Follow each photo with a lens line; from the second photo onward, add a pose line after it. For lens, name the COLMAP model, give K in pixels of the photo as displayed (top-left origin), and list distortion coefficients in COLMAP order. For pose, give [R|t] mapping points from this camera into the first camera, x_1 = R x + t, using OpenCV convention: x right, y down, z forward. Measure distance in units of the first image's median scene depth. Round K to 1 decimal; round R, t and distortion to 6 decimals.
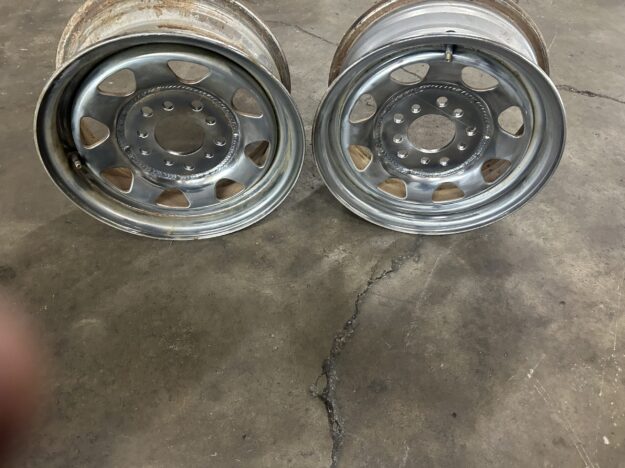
lens RADIAL K [[473.7, 0, 312.2], [0, 473.7, 230.7], [0, 0, 1]] dist [0.052970, -0.044737]
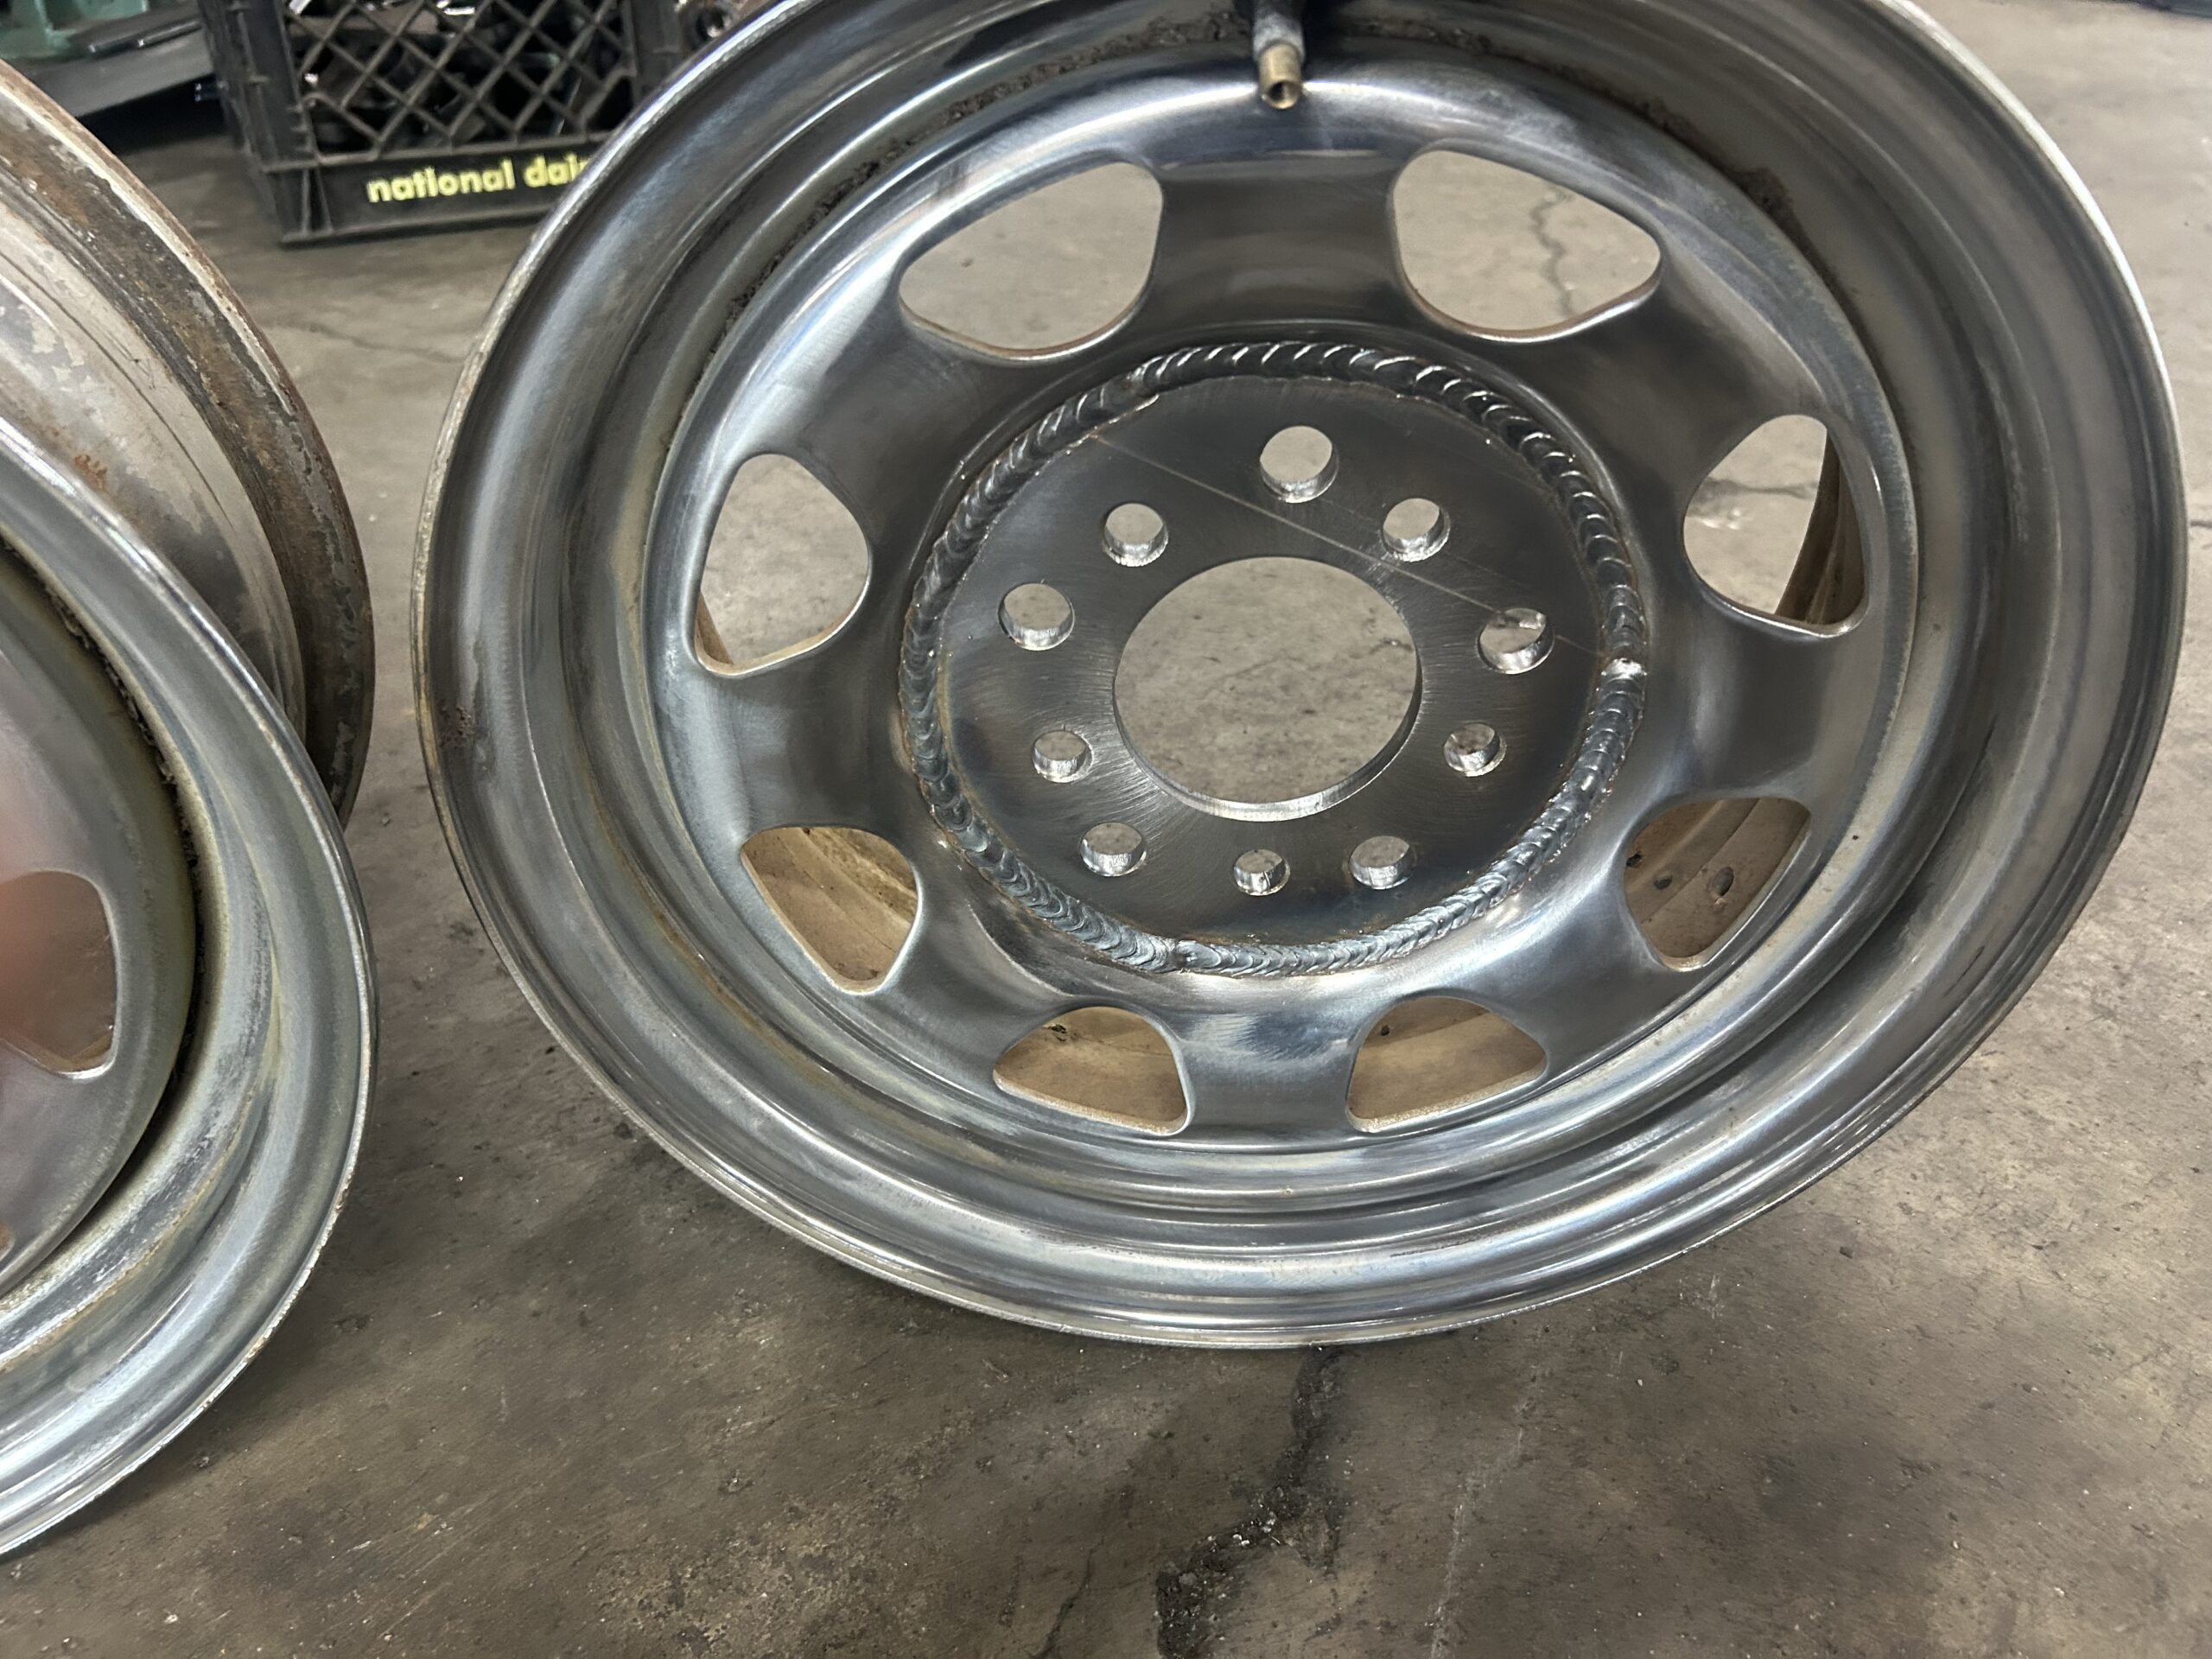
lens RADIAL K [[1676.5, 0, 1104.9], [0, 1676.5, 817.8], [0, 0, 1]] dist [0.052970, -0.044737]
pose [[0.984746, -0.123116, 0.122958, 0.122579], [0.146872, 0.967042, -0.207987, -0.058395], [-0.093299, 0.222874, 0.970372, 0.471793]]
